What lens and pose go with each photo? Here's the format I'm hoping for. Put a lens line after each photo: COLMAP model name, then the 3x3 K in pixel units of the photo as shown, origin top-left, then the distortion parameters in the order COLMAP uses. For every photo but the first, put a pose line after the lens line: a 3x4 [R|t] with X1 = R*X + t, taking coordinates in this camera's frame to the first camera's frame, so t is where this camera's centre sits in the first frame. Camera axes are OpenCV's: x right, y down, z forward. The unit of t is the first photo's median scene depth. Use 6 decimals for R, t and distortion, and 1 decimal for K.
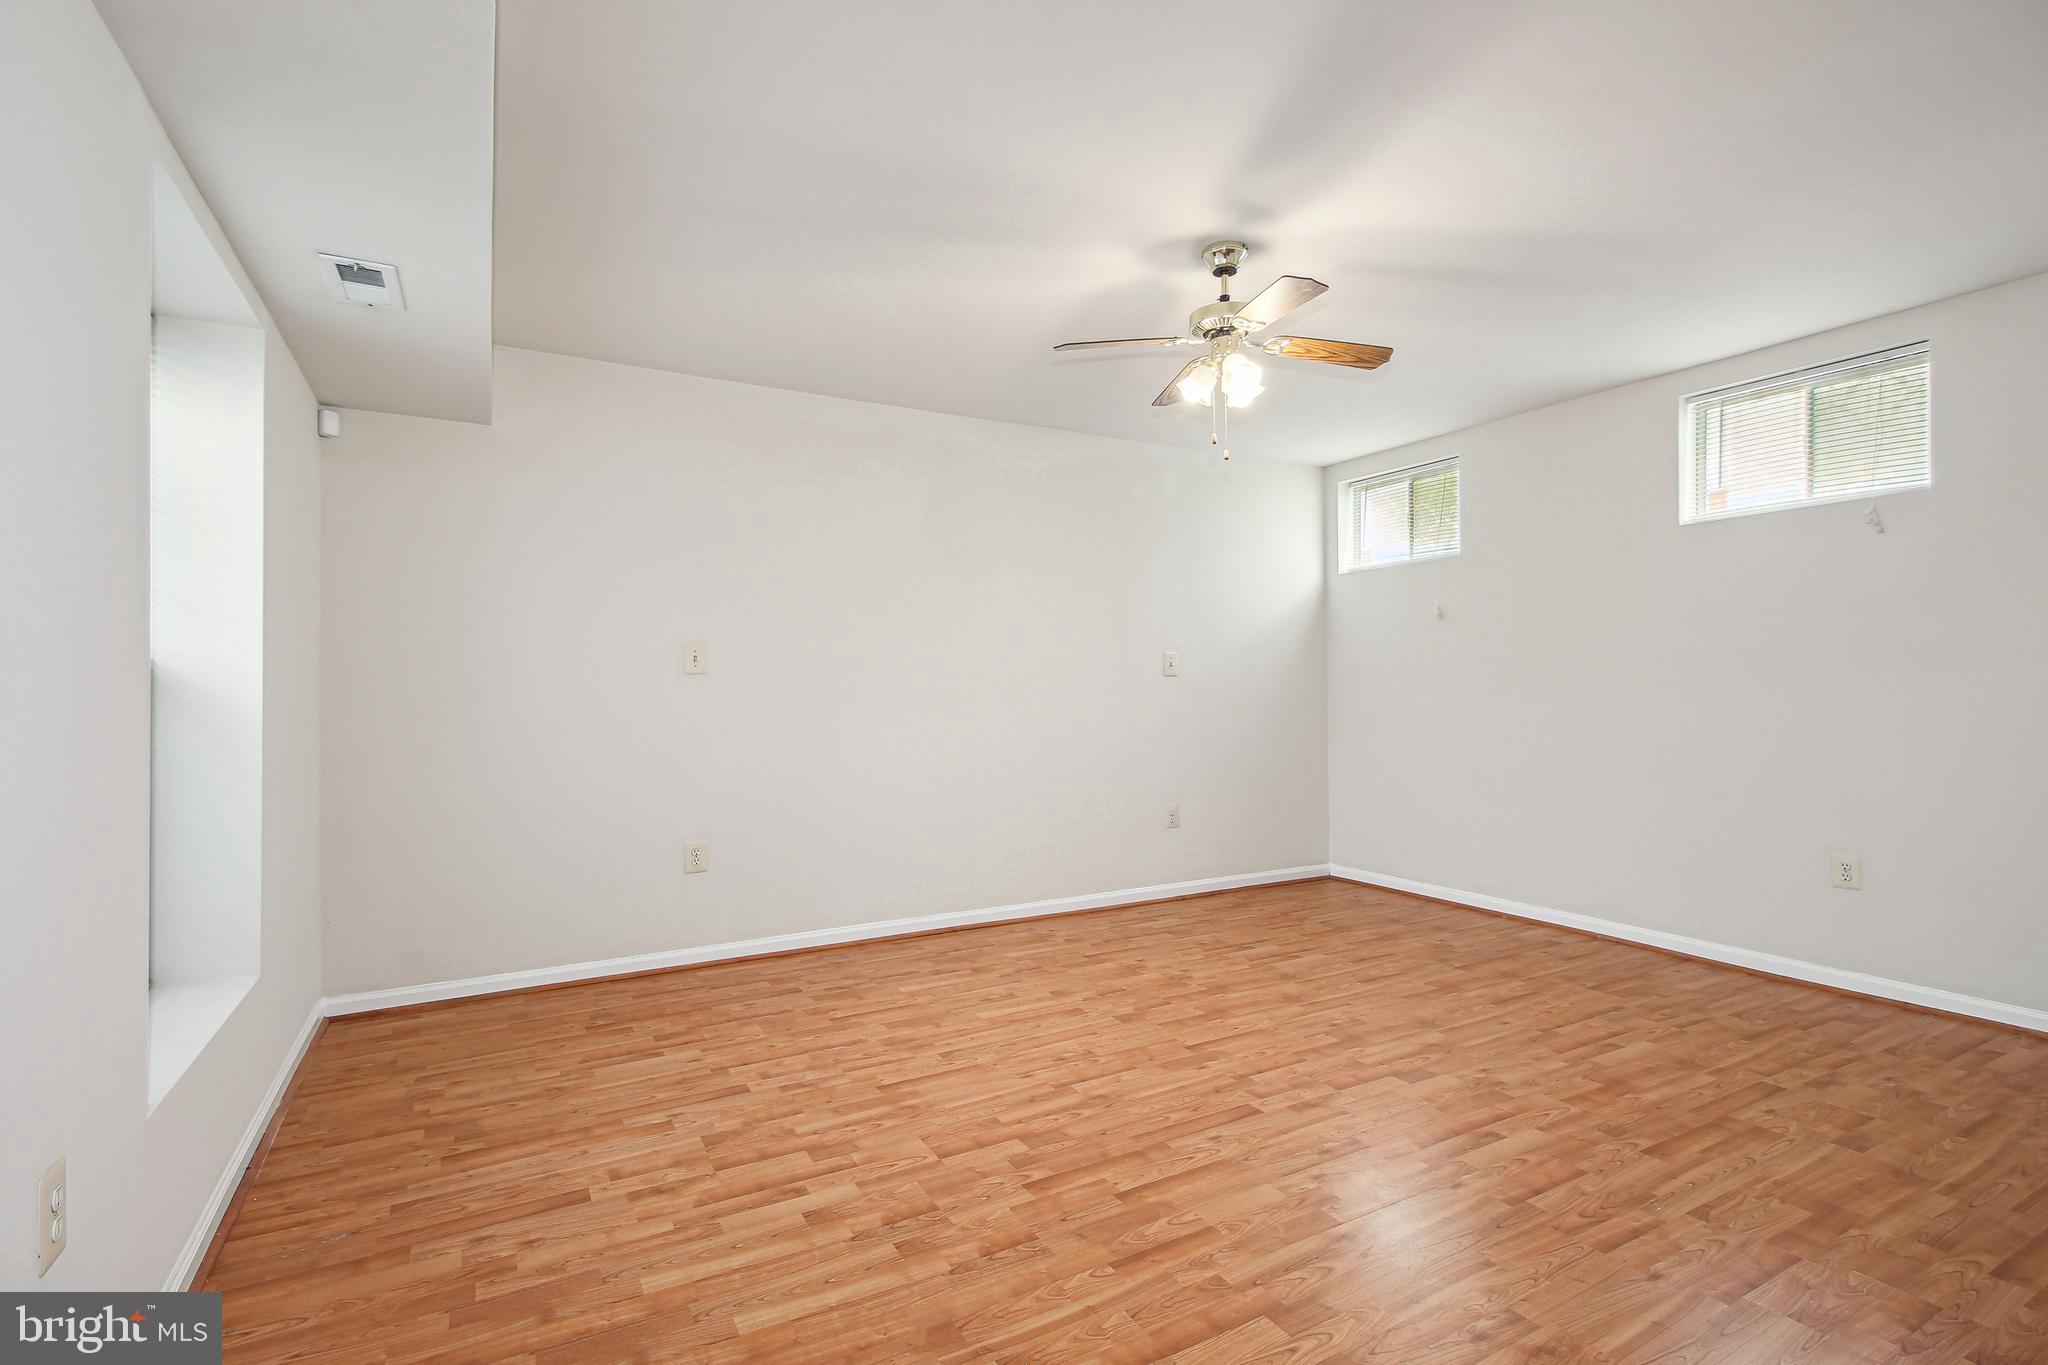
lens RADIAL K [[950.5, 0, 1026.8], [0, 950.5, 681.8], [0, 0, 1]] dist [0.013816, -0.000343]
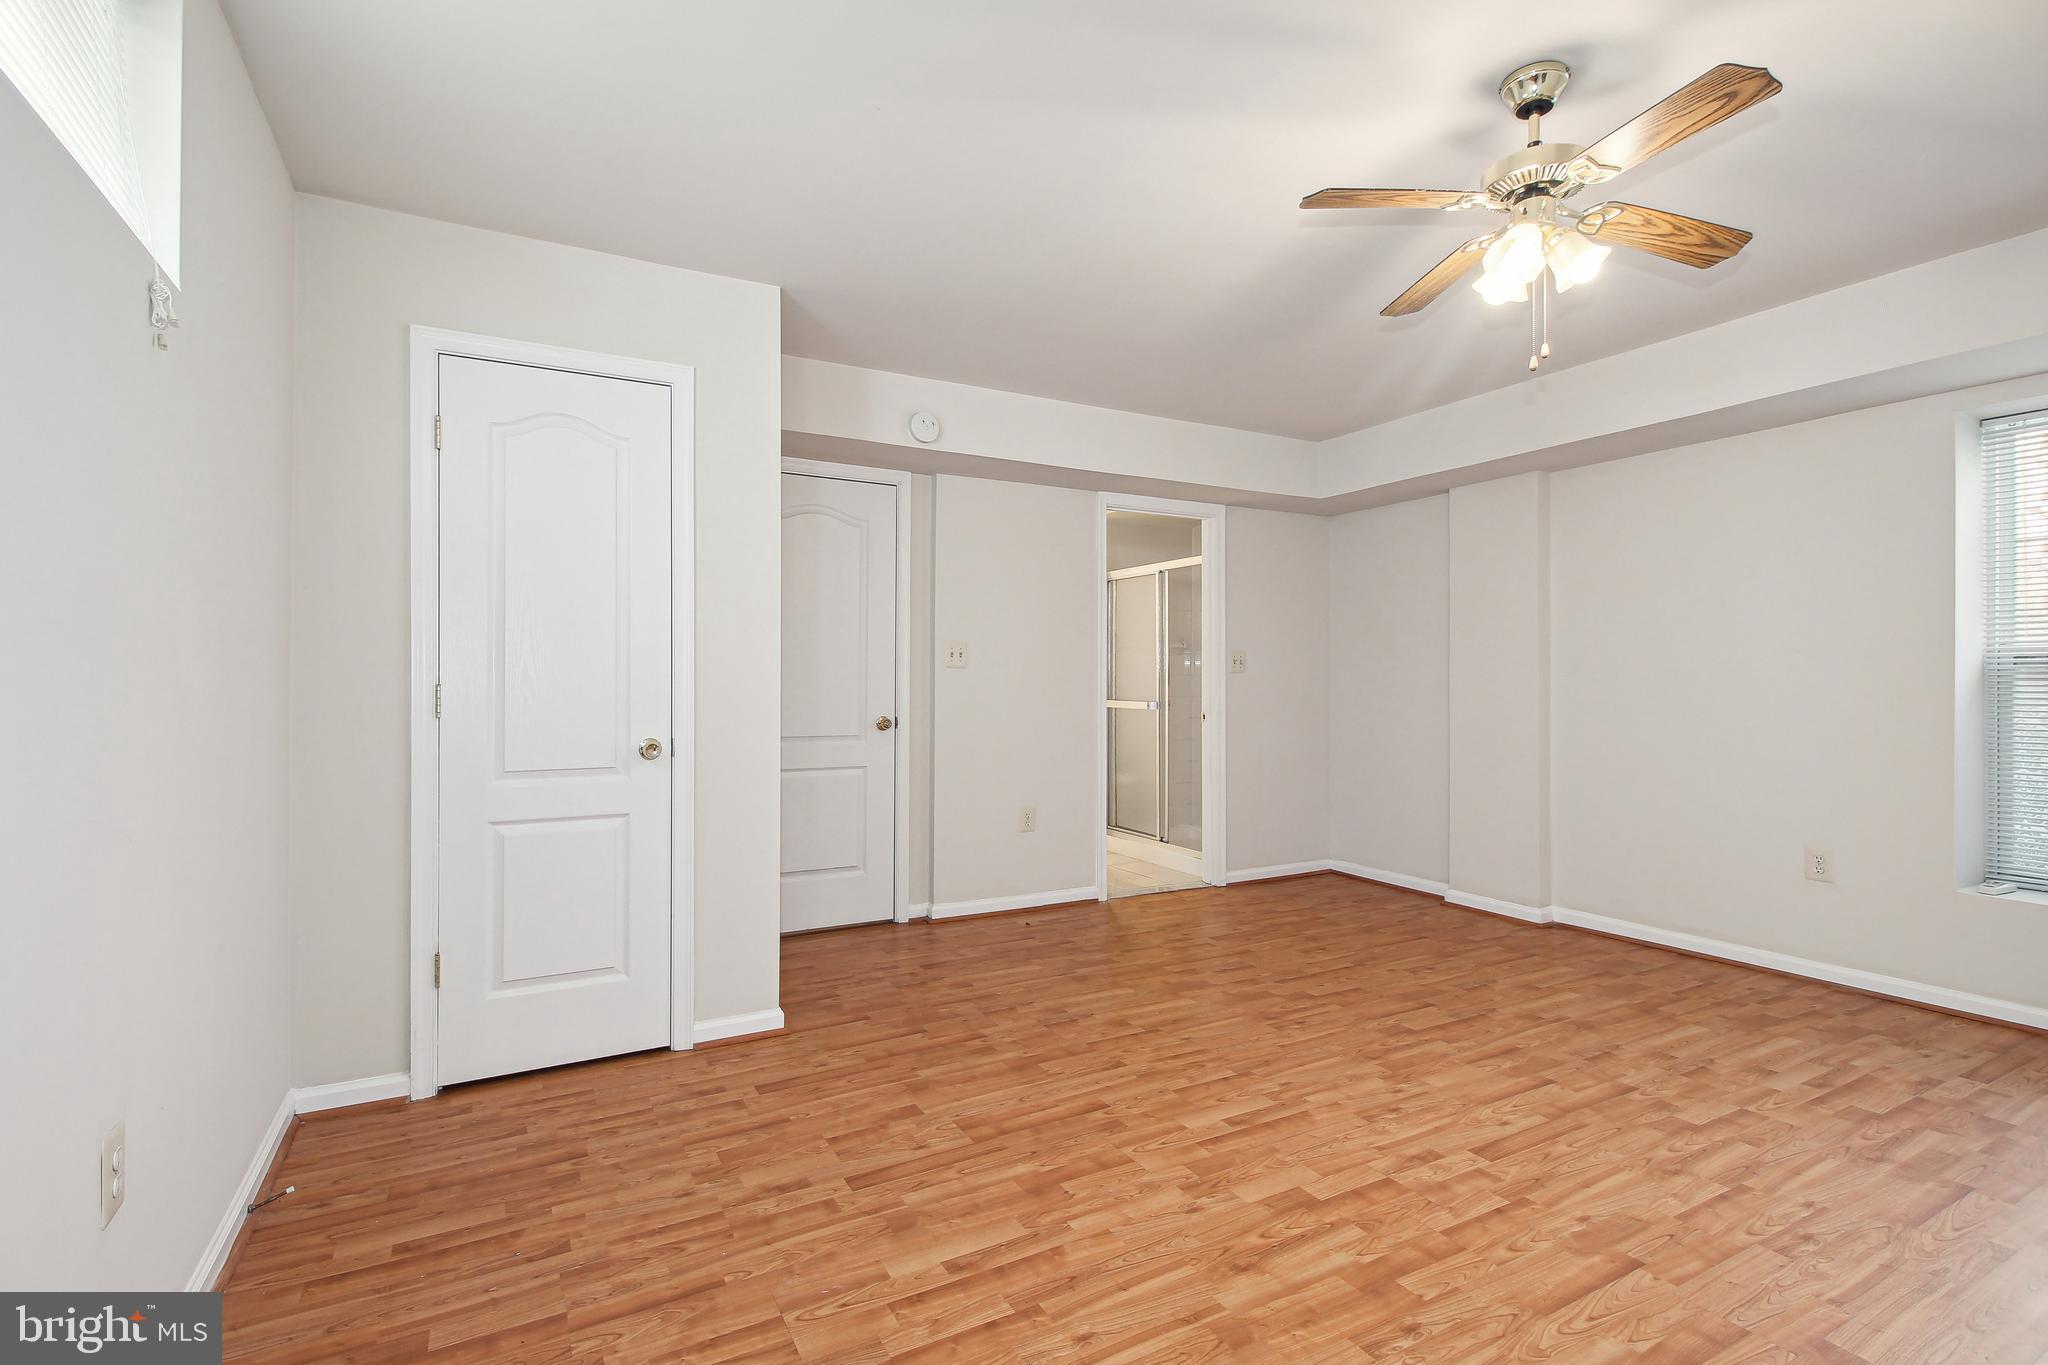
lens RADIAL K [[950.5, 0, 1020.0], [0, 950.5, 677.9], [0, 0, 1]] dist [0.013816, -0.000343]
pose [[-0.999938, 0.004577, 0.010166, 0.672182], [0.004531, 0.999979, -0.004577, -0.001009], [-0.010187, -0.004531, -0.999938, 1.938057]]
